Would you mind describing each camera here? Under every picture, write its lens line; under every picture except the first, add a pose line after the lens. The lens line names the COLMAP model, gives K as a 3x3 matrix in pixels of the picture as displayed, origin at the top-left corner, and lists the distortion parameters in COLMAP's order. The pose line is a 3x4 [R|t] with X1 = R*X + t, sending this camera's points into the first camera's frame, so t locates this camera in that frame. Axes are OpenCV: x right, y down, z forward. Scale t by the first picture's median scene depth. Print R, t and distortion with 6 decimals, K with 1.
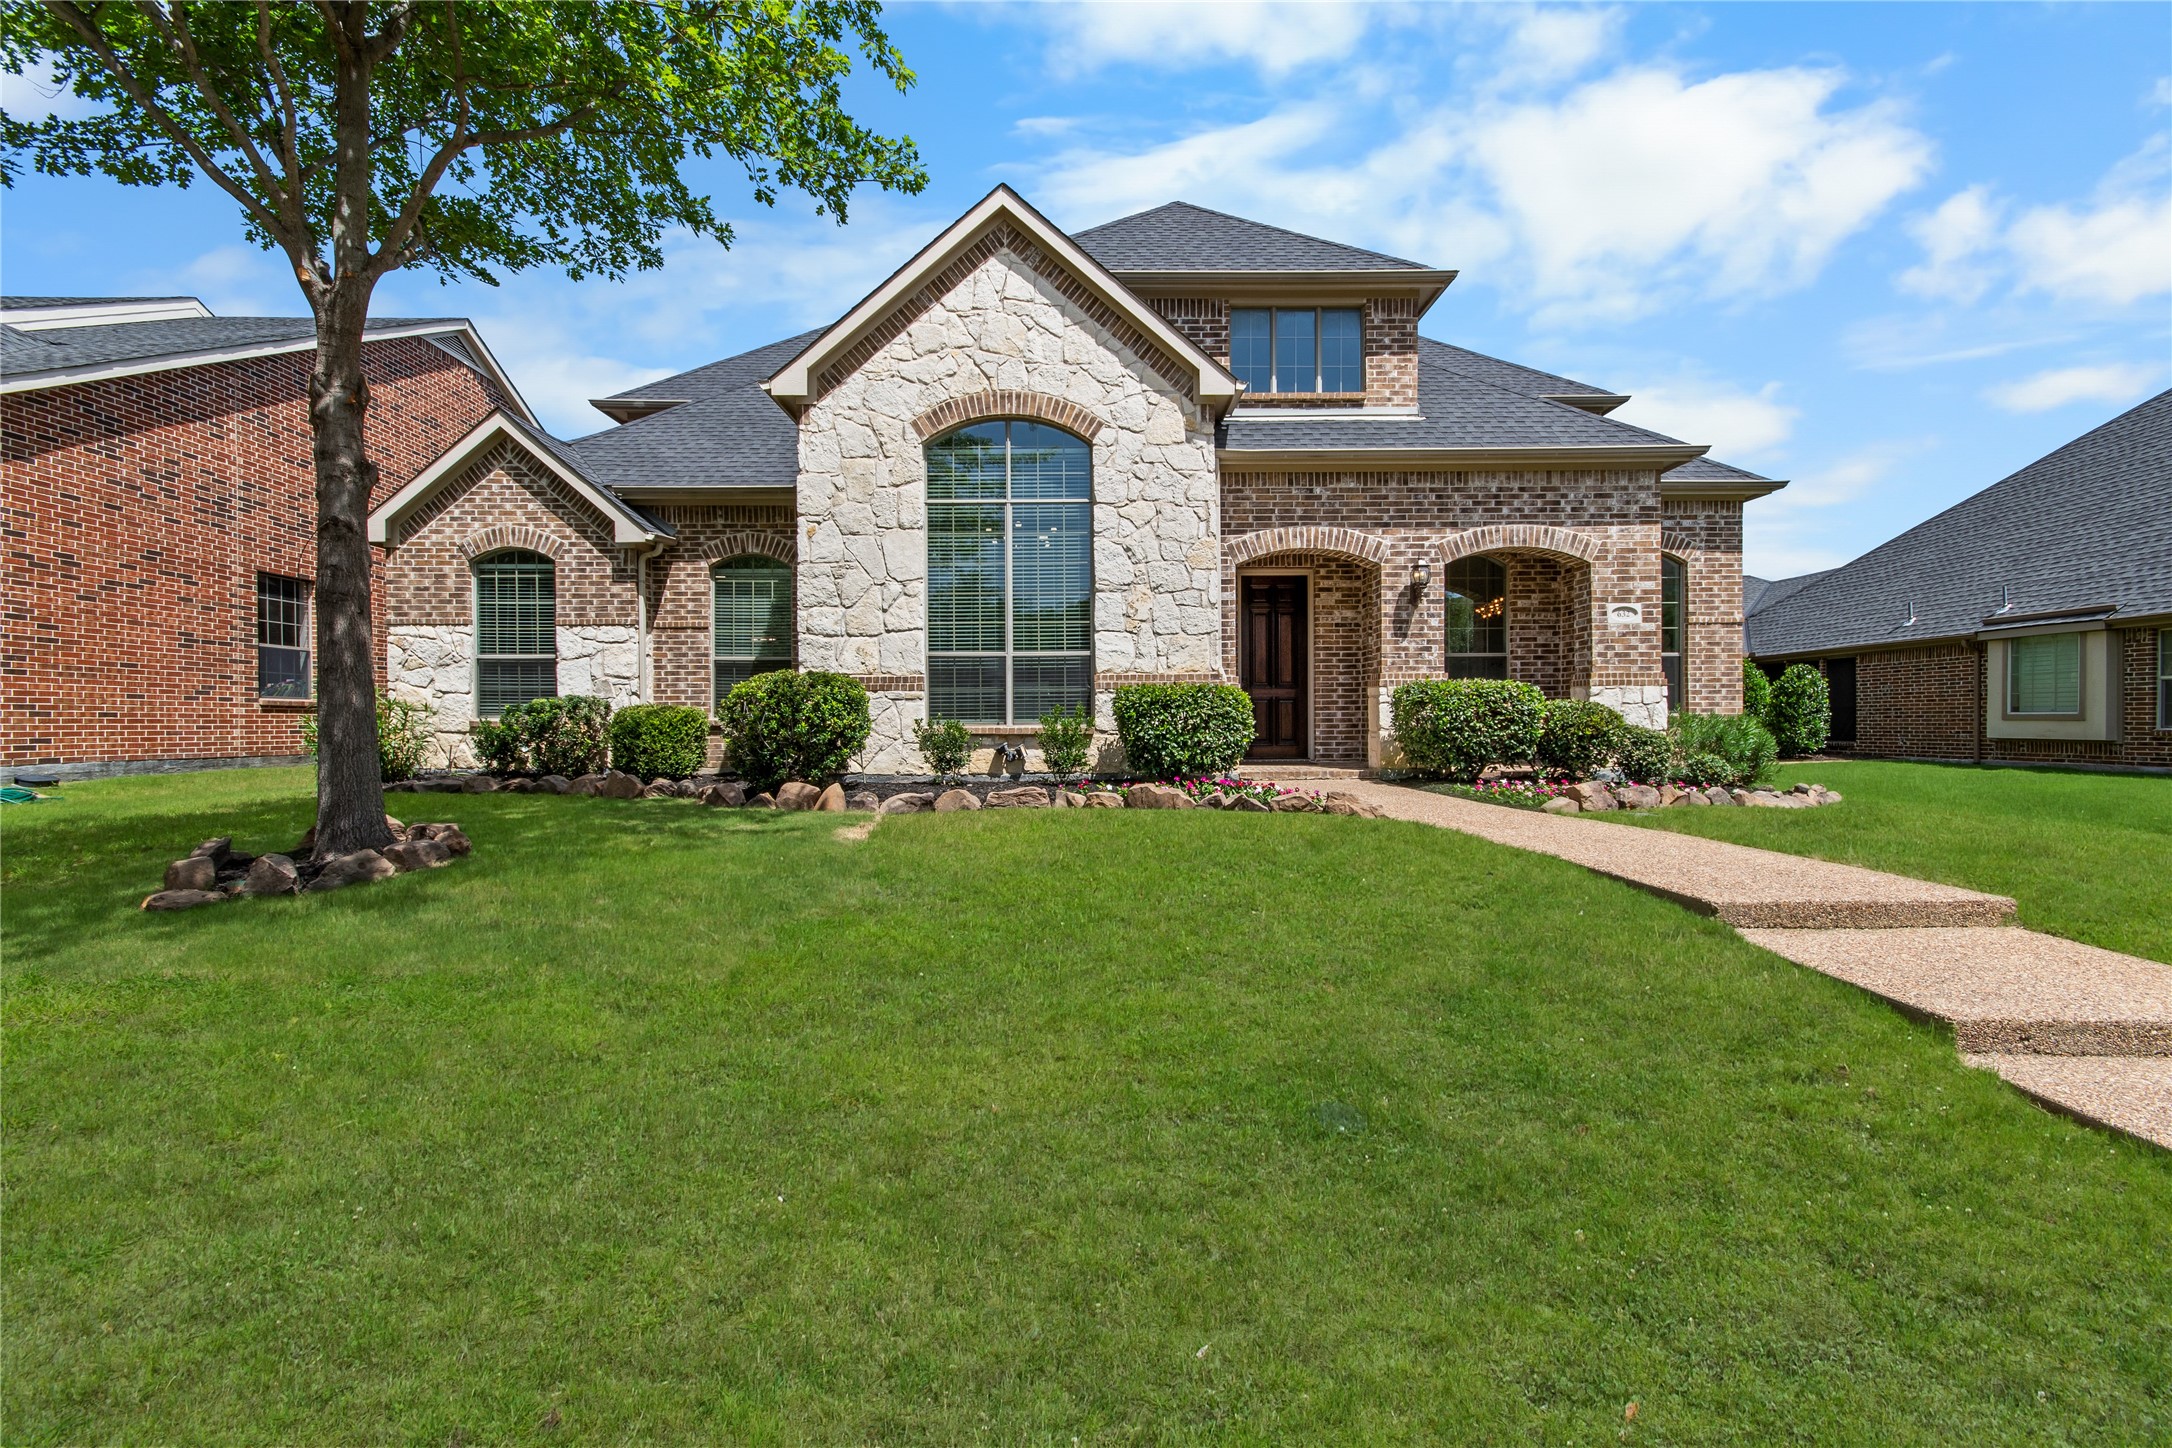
lens RADIAL K [[950.0, 0, 1086.7], [0, 950.0, 728.3], [0, 0, 1]] dist [0.006918, -0.000270]
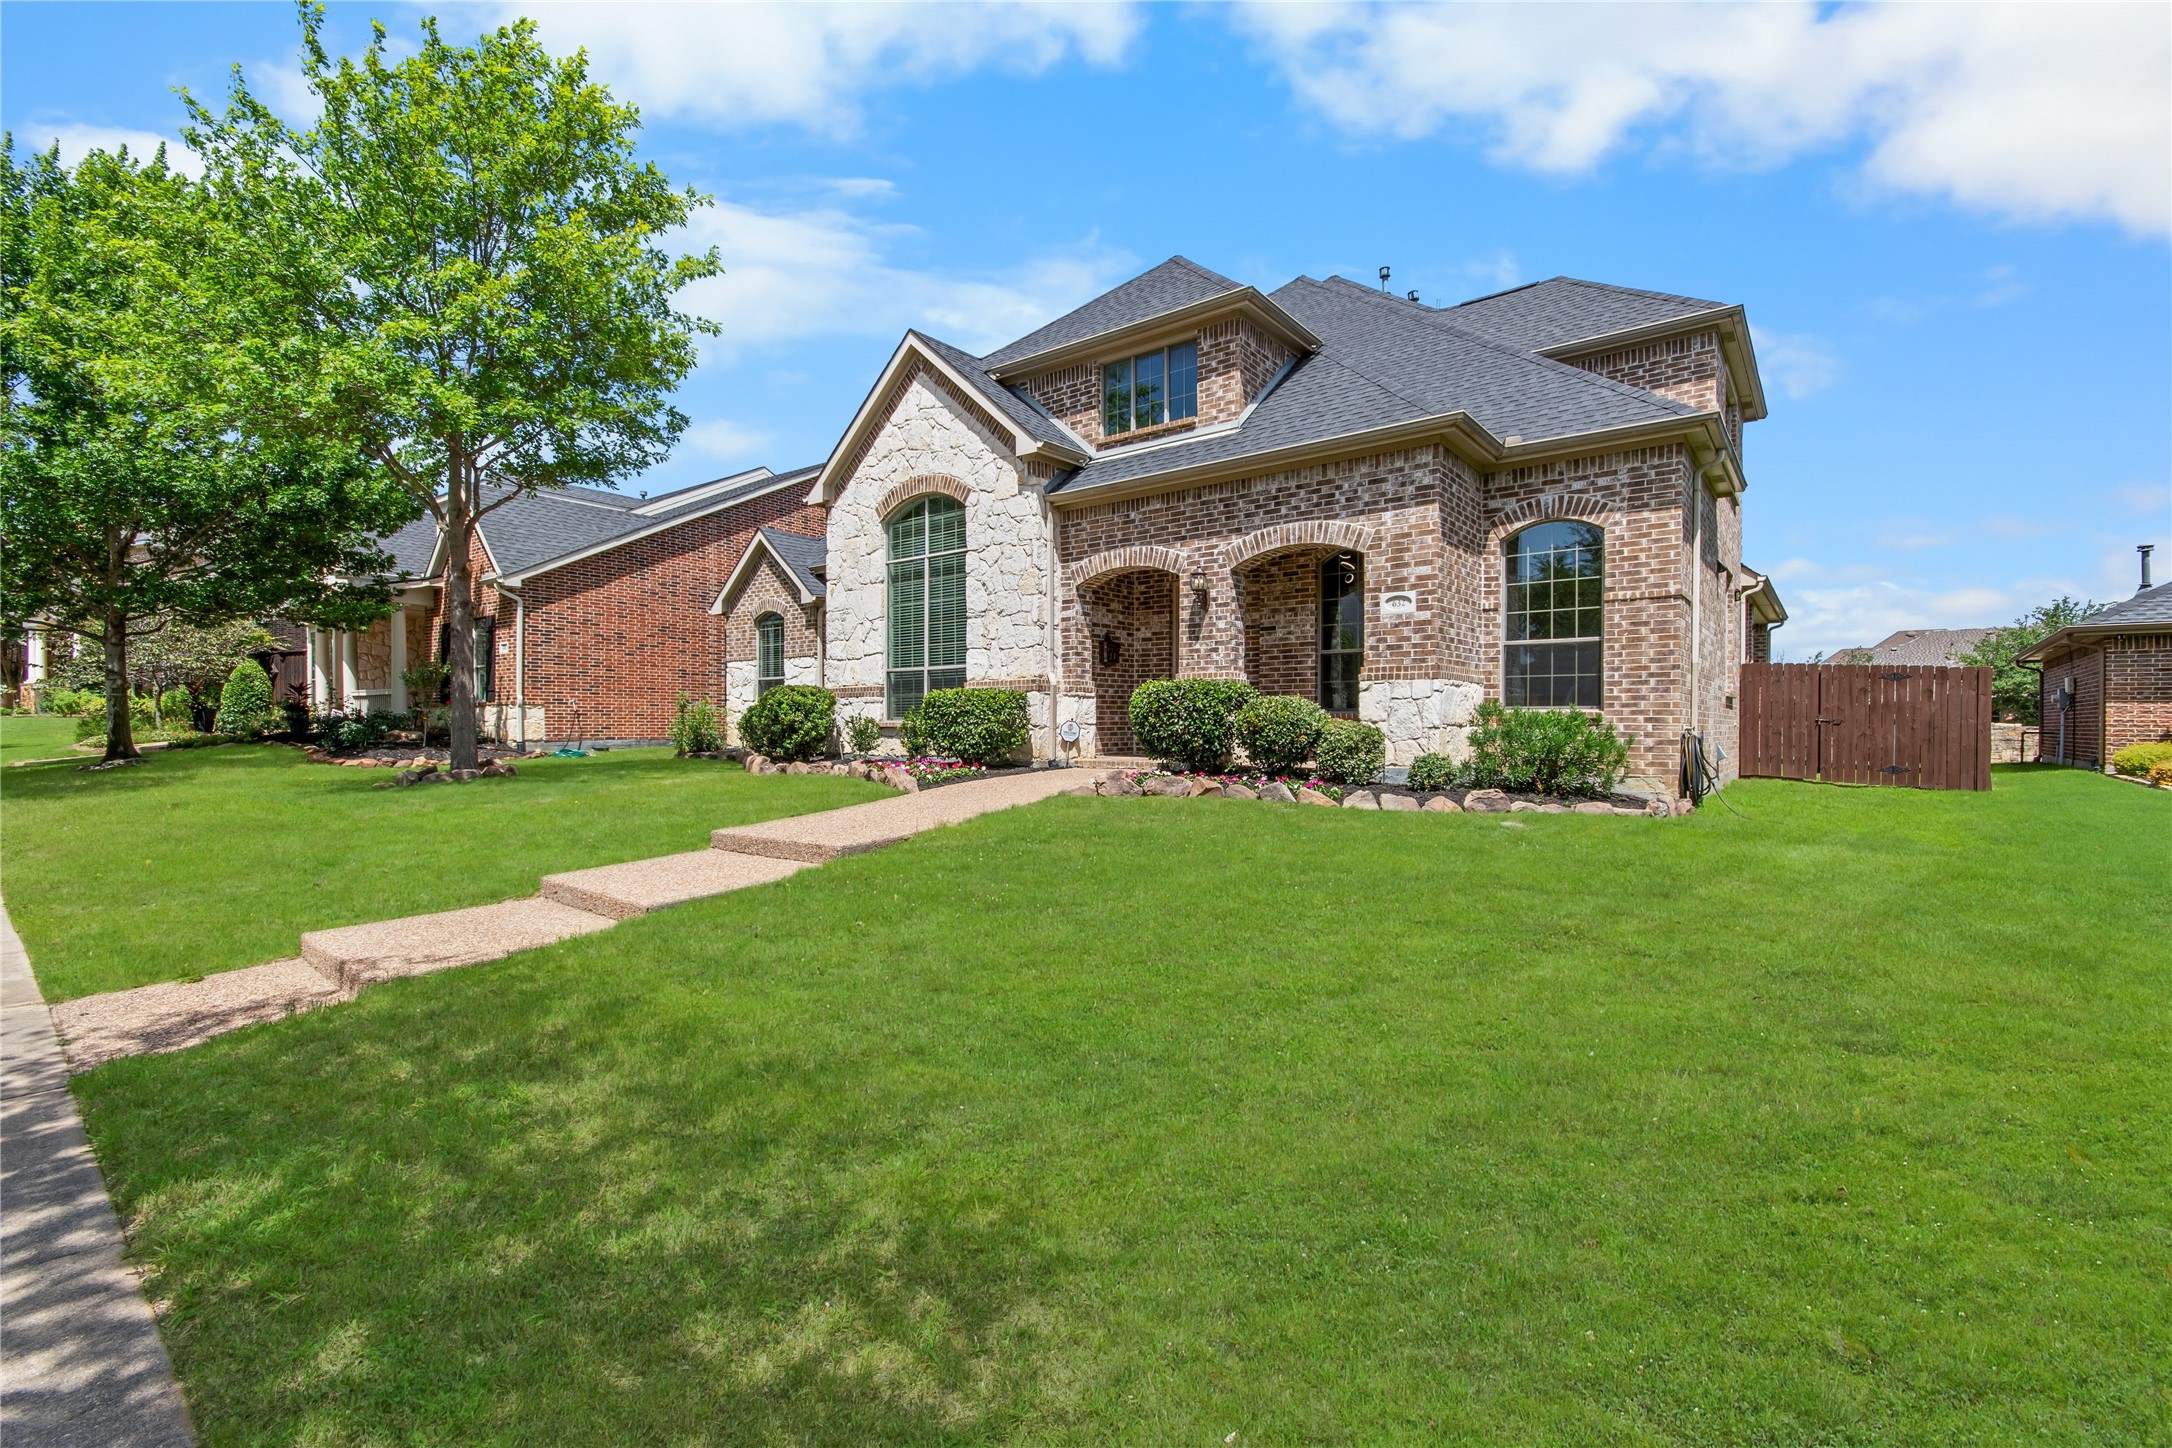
lens RADIAL K [[950.0, 0, 1091.2], [0, 950.0, 721.1], [0, 0, 1]] dist [0.006918, -0.000270]
pose [[0.784638, 0.001492, -0.619952, 0.908837], [-0.007123, 0.999953, -0.006607, 0.004156], [0.619913, 0.009600, 0.784612, 0.078747]]
